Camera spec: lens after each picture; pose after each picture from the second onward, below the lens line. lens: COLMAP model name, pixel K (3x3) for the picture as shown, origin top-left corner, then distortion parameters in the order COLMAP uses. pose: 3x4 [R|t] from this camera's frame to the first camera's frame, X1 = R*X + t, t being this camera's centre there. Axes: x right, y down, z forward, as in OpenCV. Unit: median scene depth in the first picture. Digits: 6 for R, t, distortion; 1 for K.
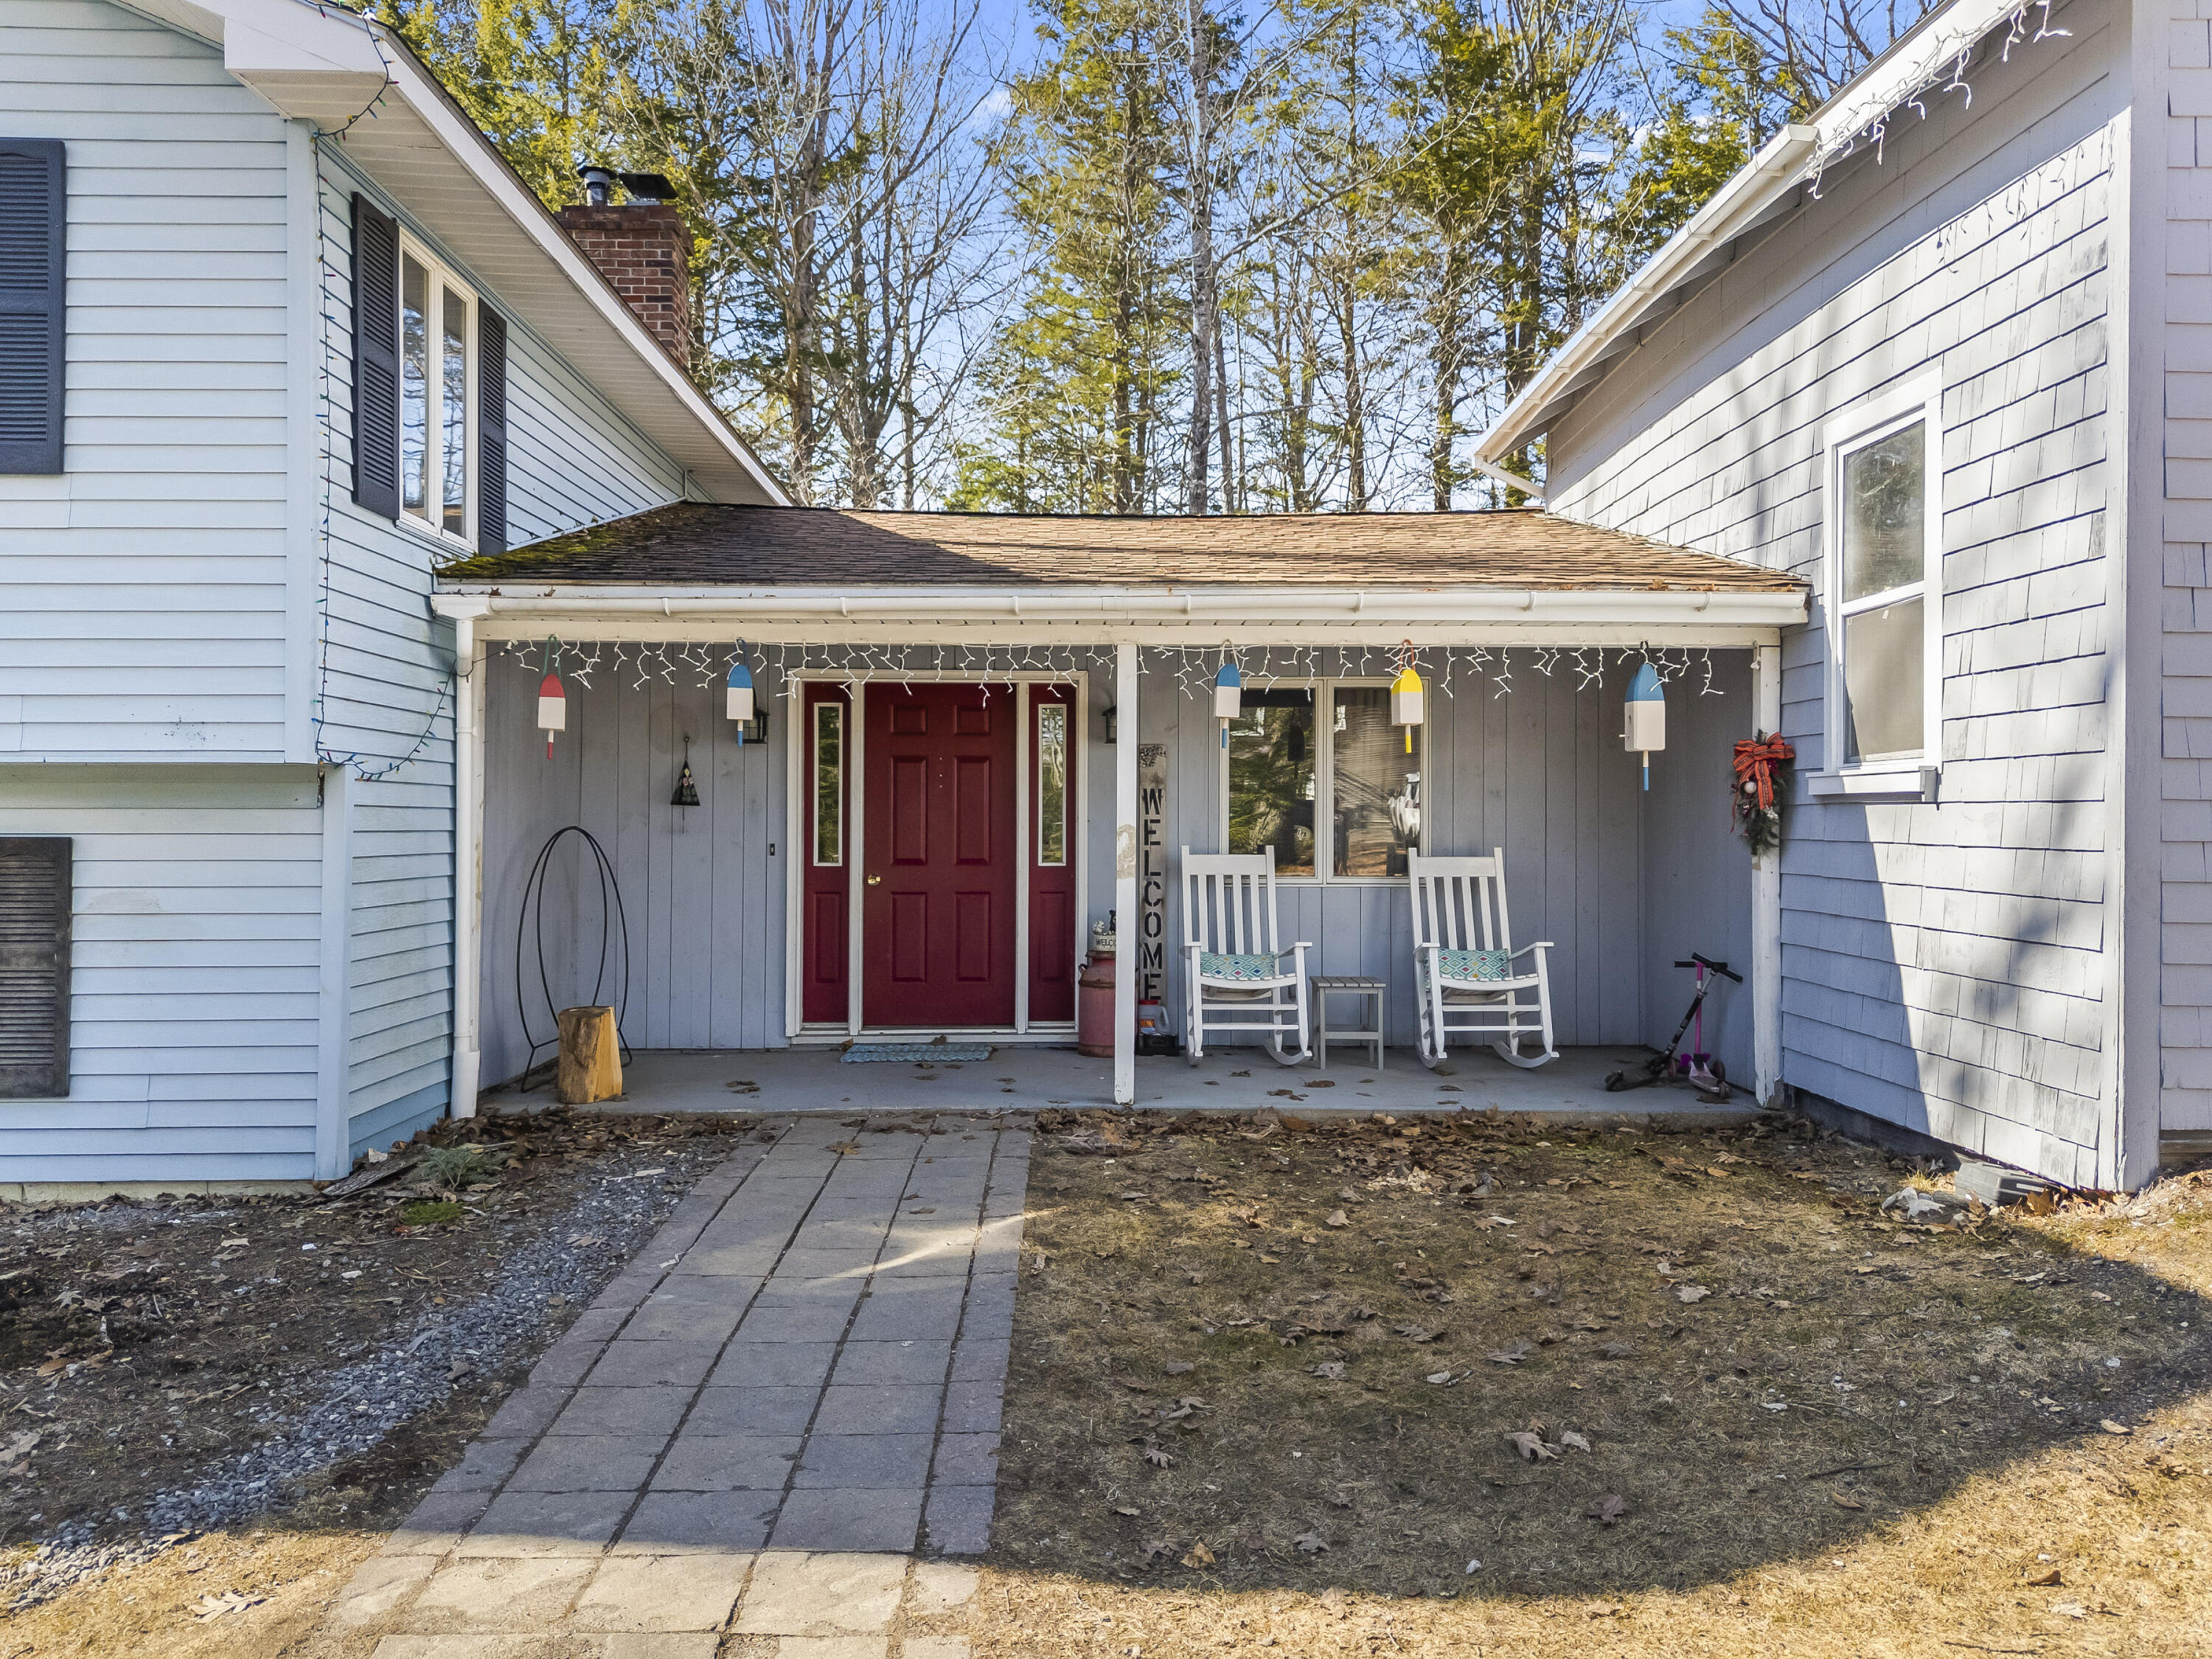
lens RADIAL K [[1644.6, 0, 1122.3], [0, 1644.6, 819.9], [0, 0, 1]] dist [0.047666, -0.034365]
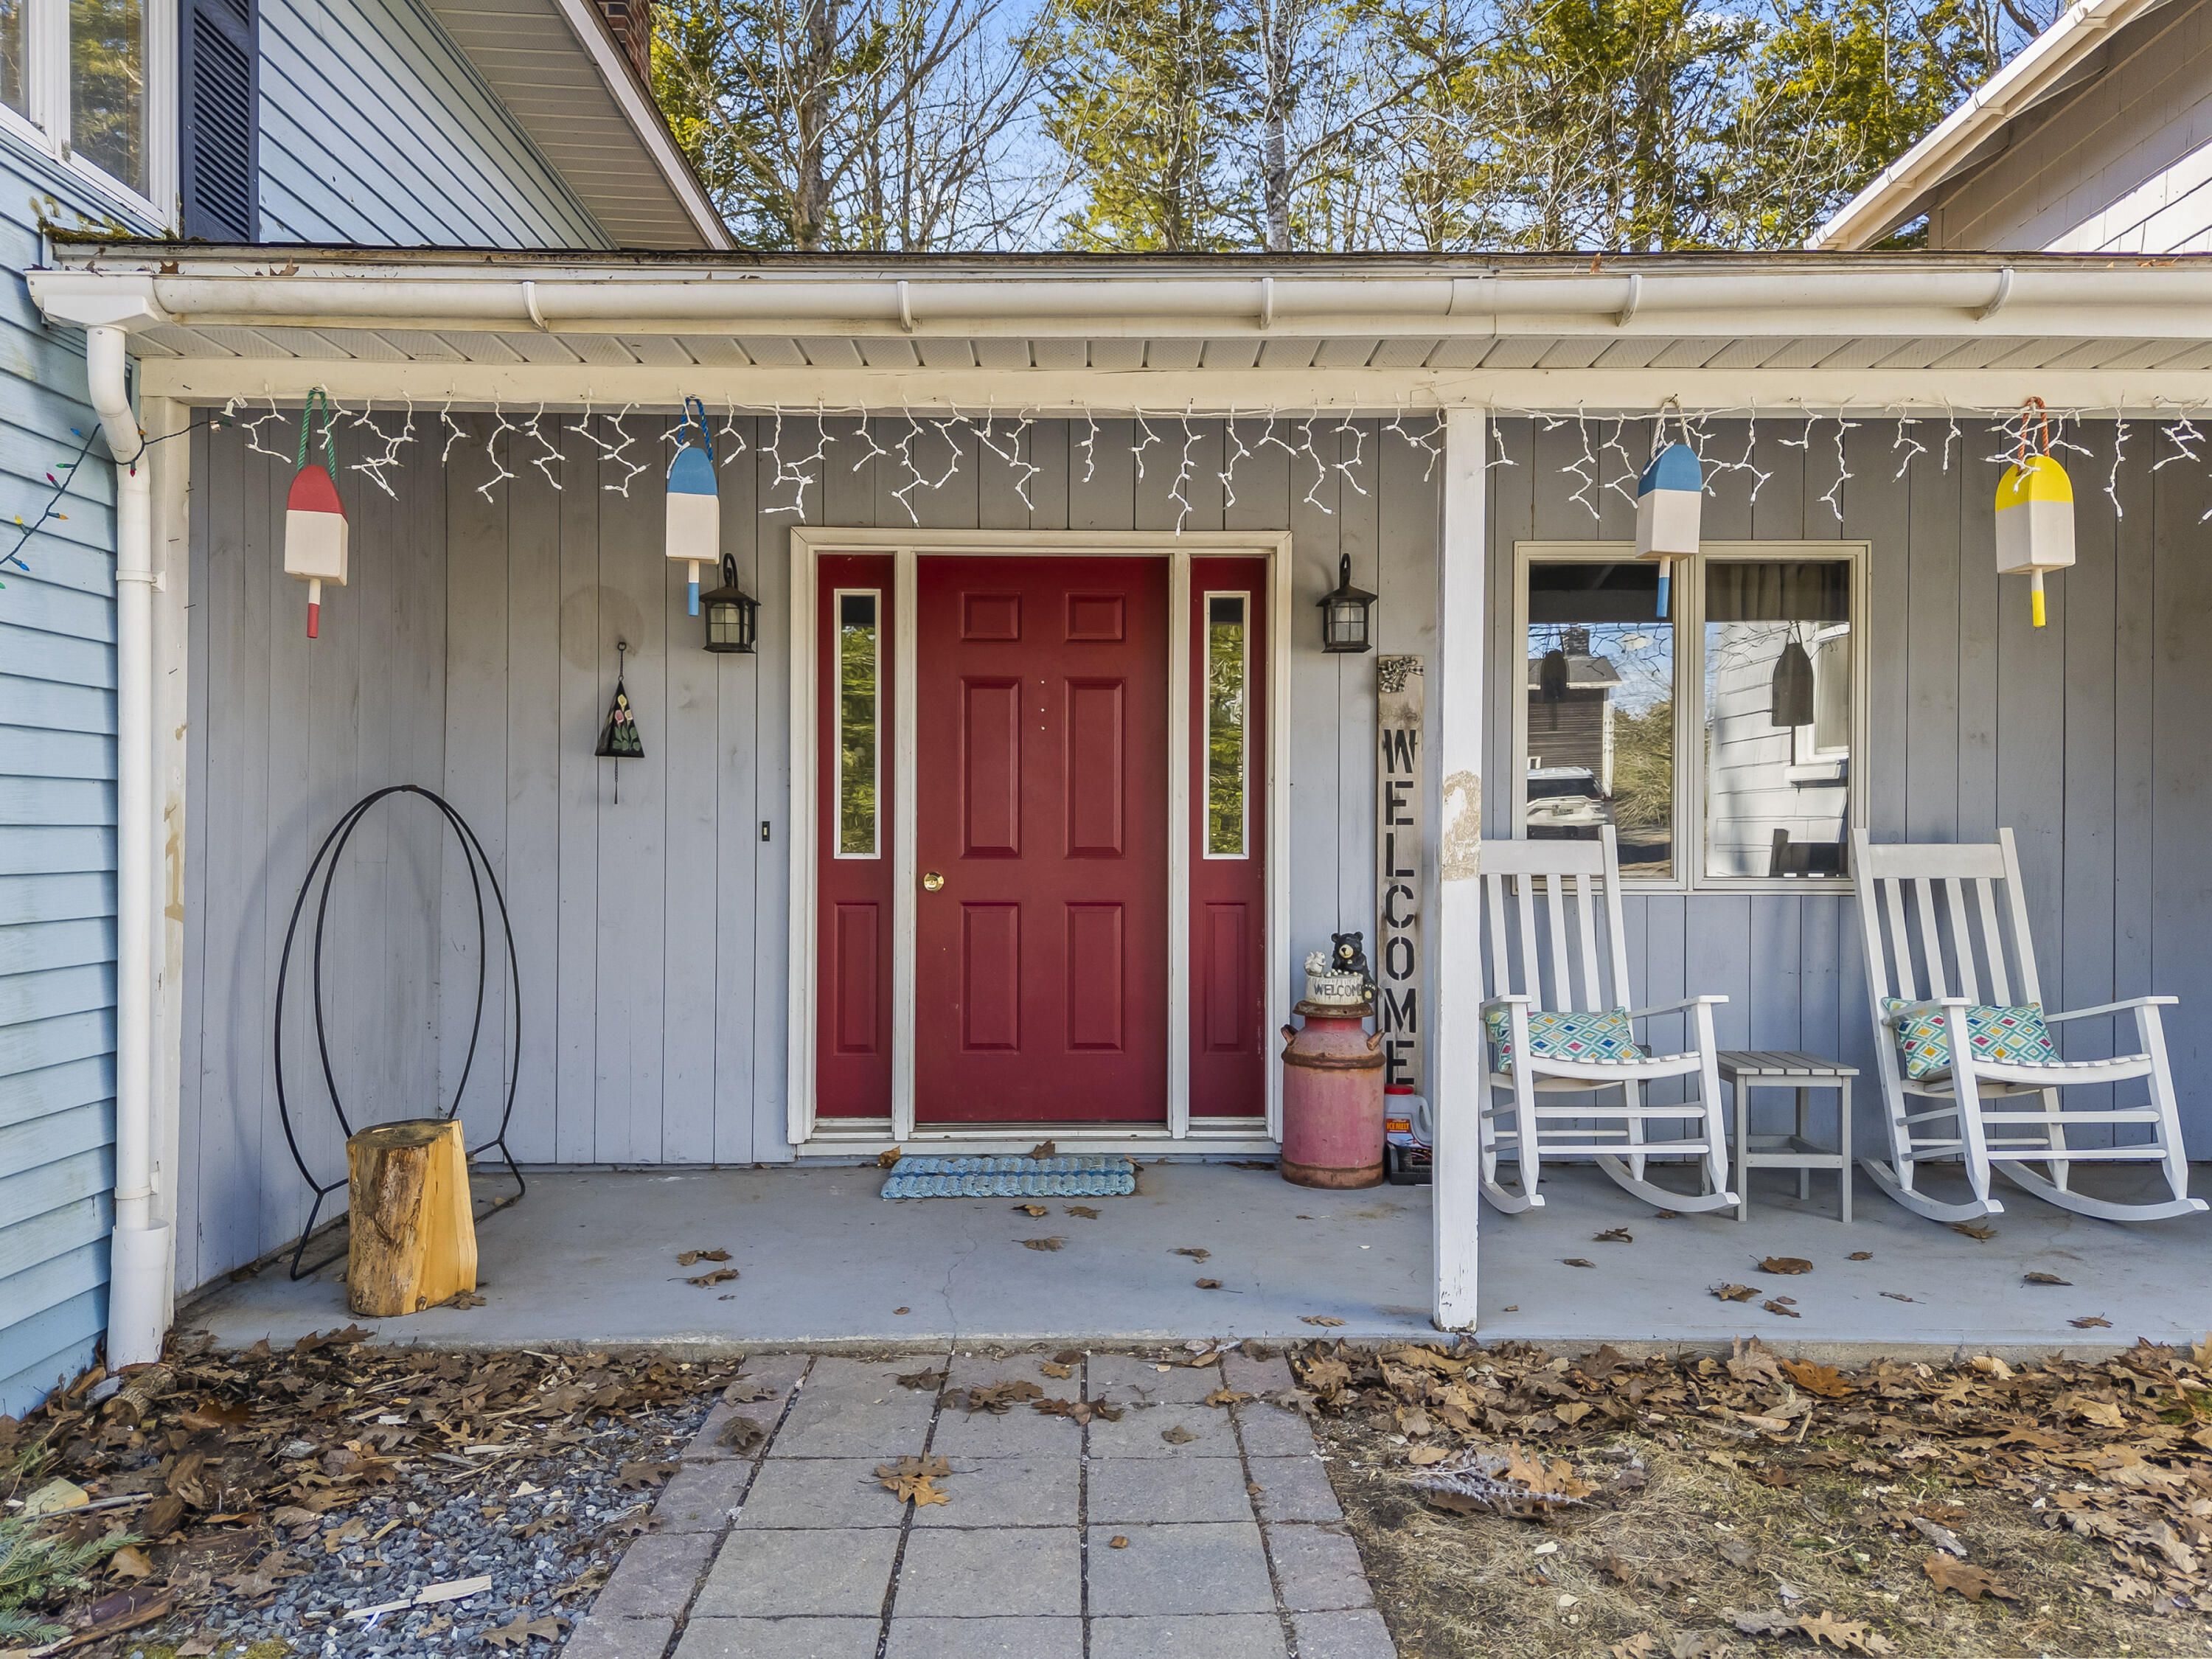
lens RADIAL K [[1644.6, 0, 1103.2], [0, 1644.6, 844.4], [0, 0, 1]] dist [0.047666, -0.034365]
pose [[0.999878, 0.001174, -0.015545, -0.088757], [-0.000978, 0.999919, 0.012651, 0.016679], [0.015559, -0.012634, 0.999799, 0.445416]]
